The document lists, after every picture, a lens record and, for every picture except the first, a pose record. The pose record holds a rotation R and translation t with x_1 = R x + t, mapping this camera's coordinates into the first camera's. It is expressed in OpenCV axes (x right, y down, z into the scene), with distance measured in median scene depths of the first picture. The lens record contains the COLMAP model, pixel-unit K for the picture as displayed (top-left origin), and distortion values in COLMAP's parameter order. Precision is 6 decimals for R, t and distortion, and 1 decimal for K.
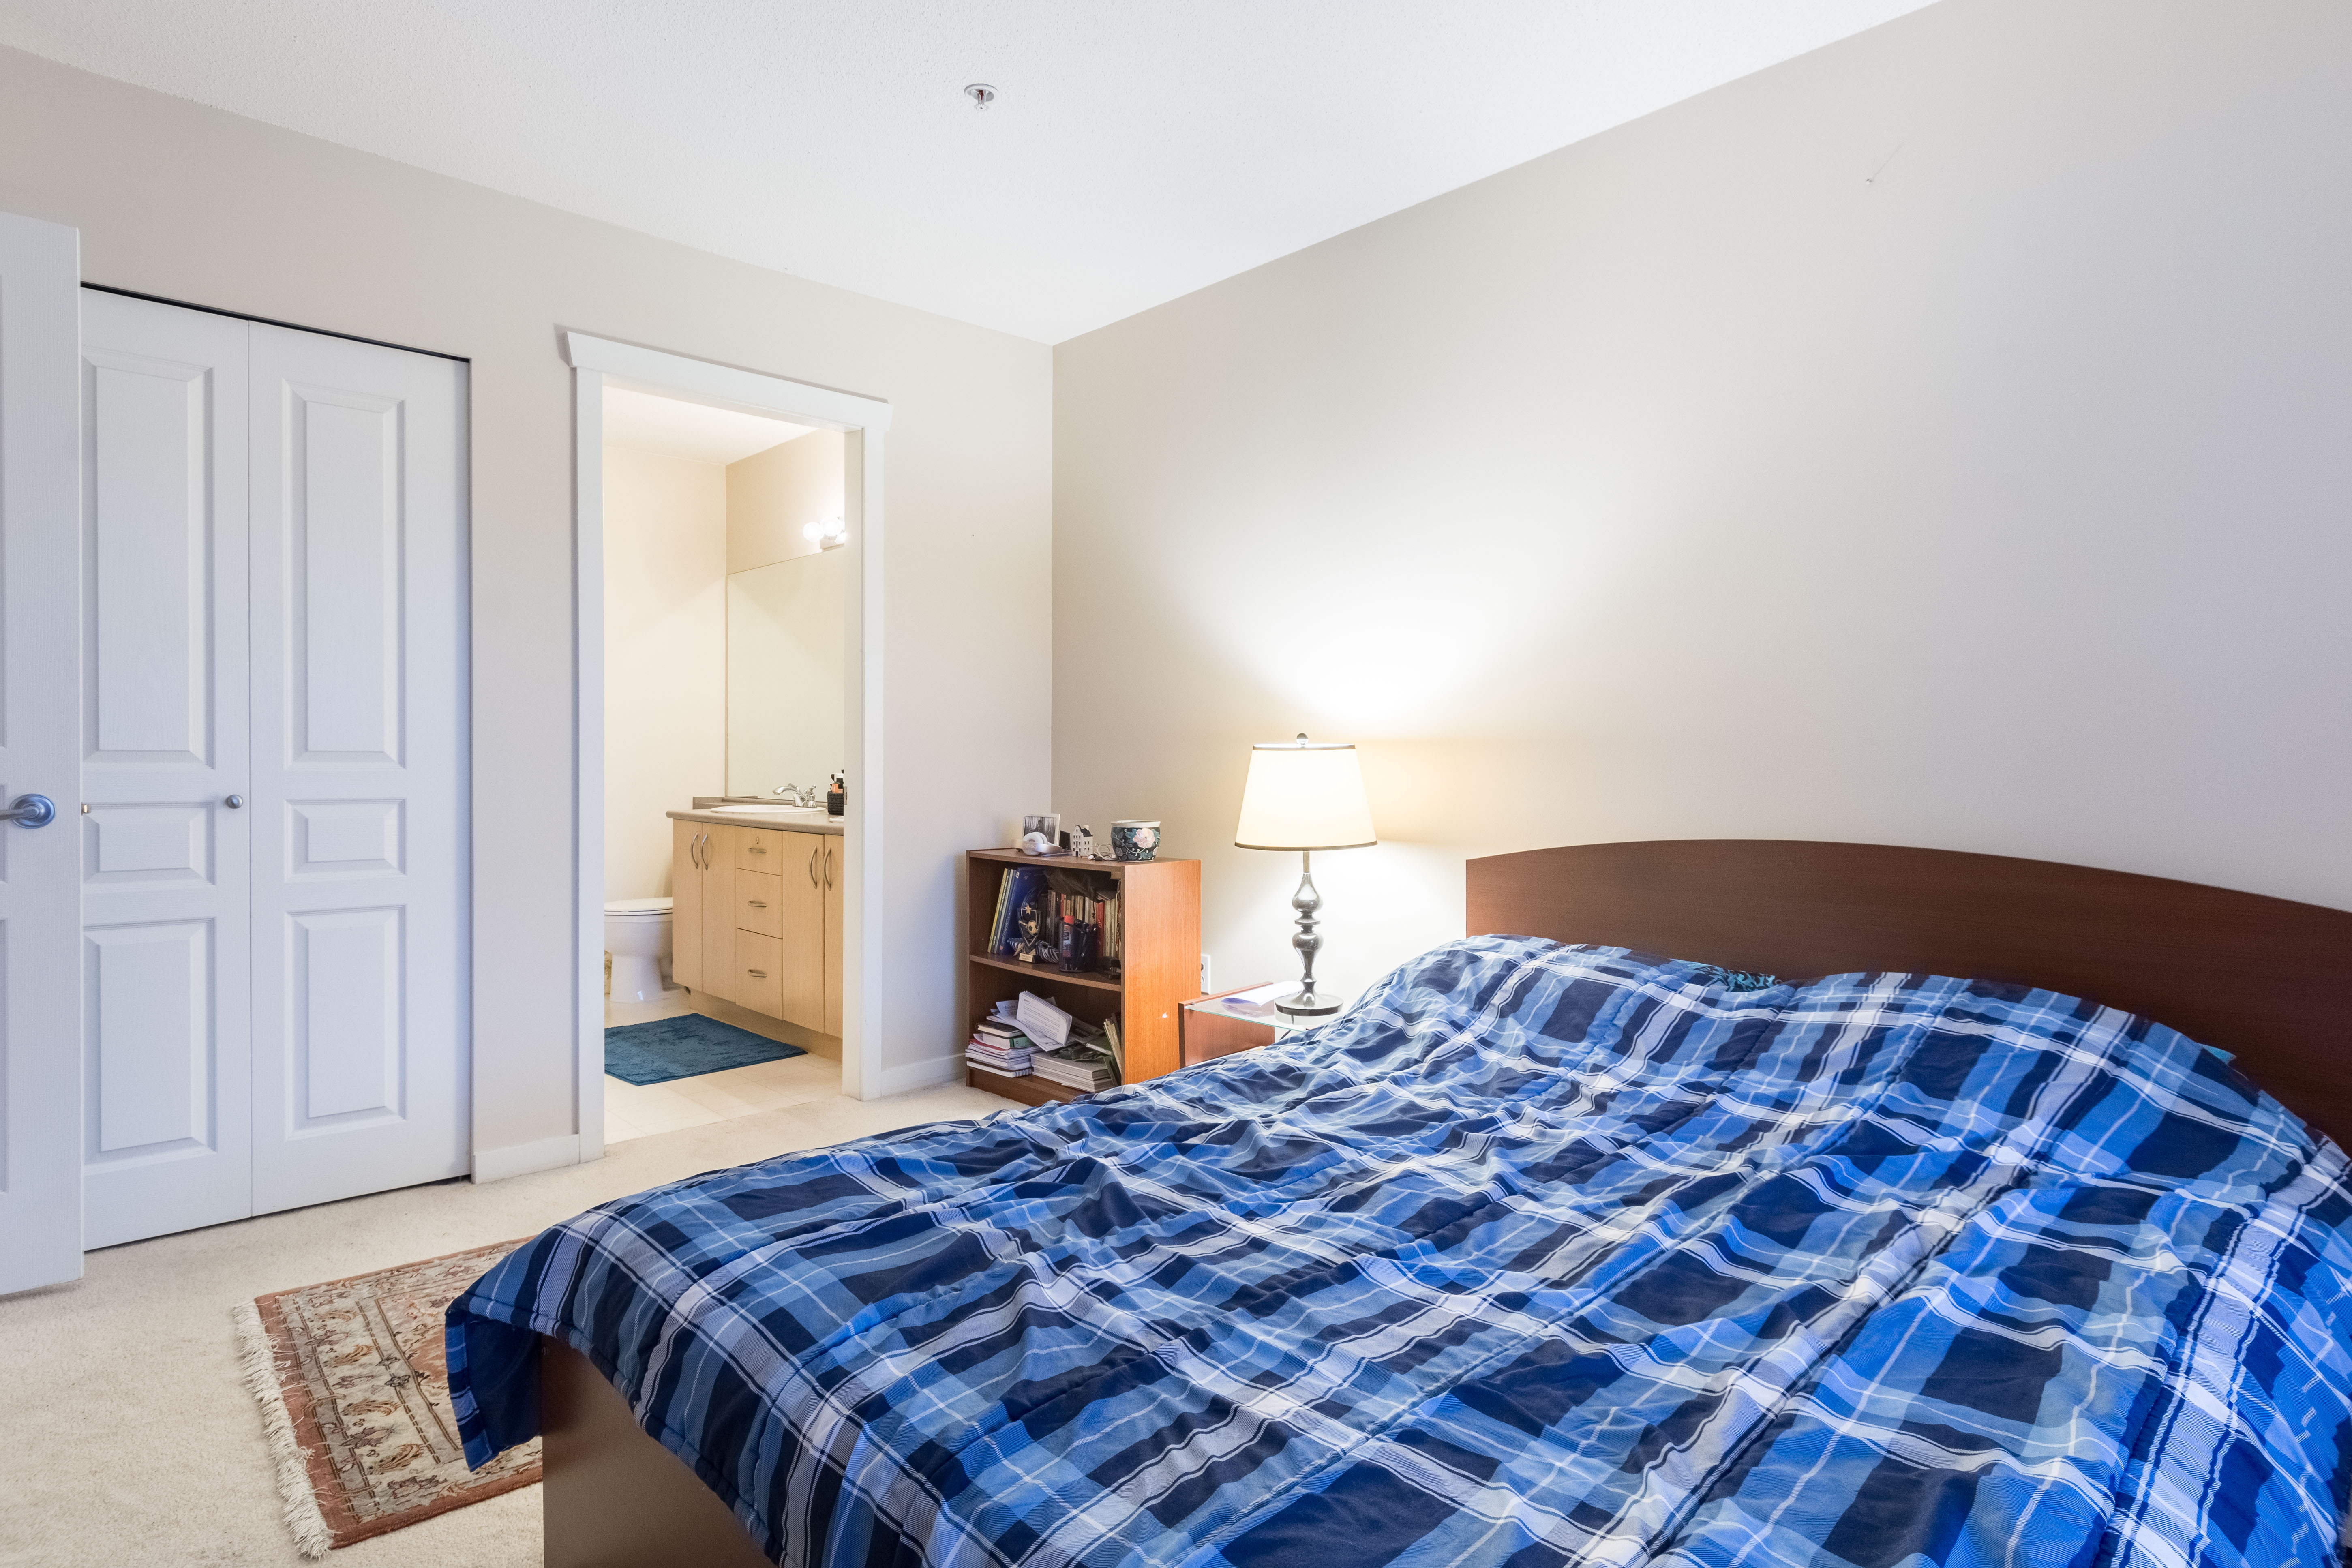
lens RADIAL K [[1230.6, 0, 1178.3], [0, 1230.6, 763.8], [0, 0, 1]] dist [0.000149, -0.000081]
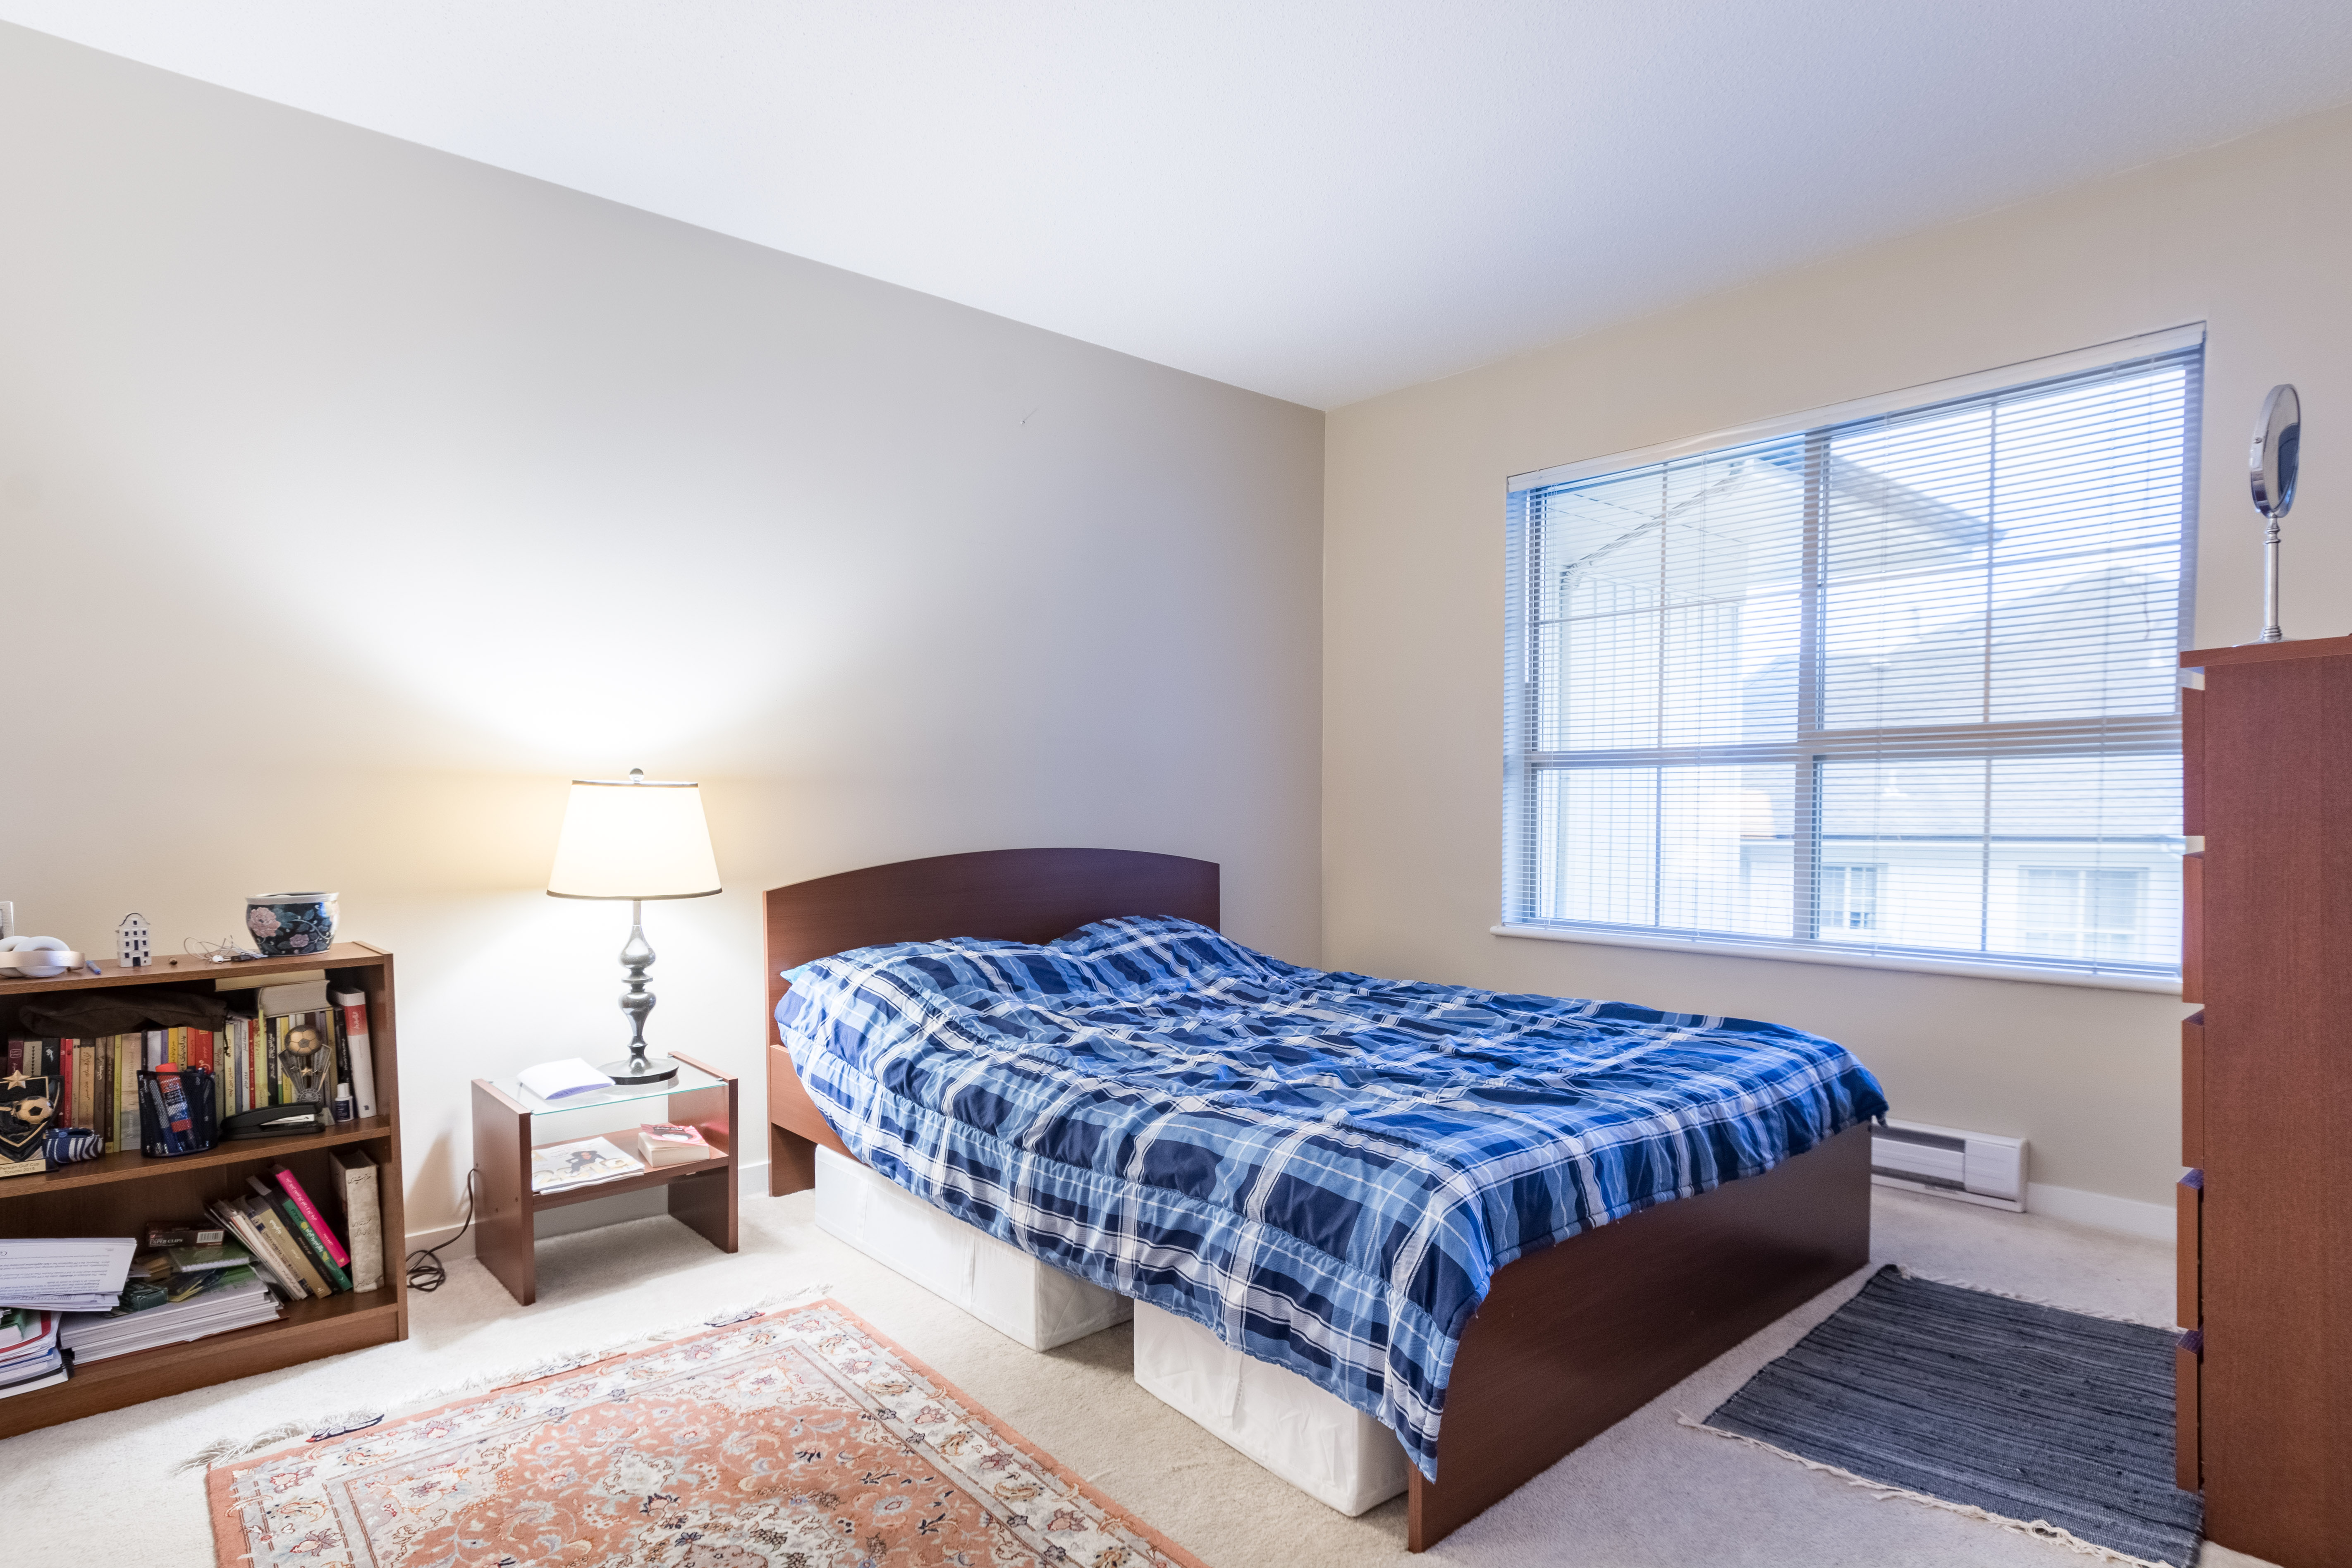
lens RADIAL K [[1230.6, 0, 1175.4], [0, 1230.6, 798.8], [0, 0, 1]] dist [0.000149, -0.000081]
pose [[0.067279, -0.007643, 0.997705, -0.756600], [0.004609, 0.999962, 0.007350, -0.007482], [-0.997724, 0.004104, 0.067311, 0.546644]]
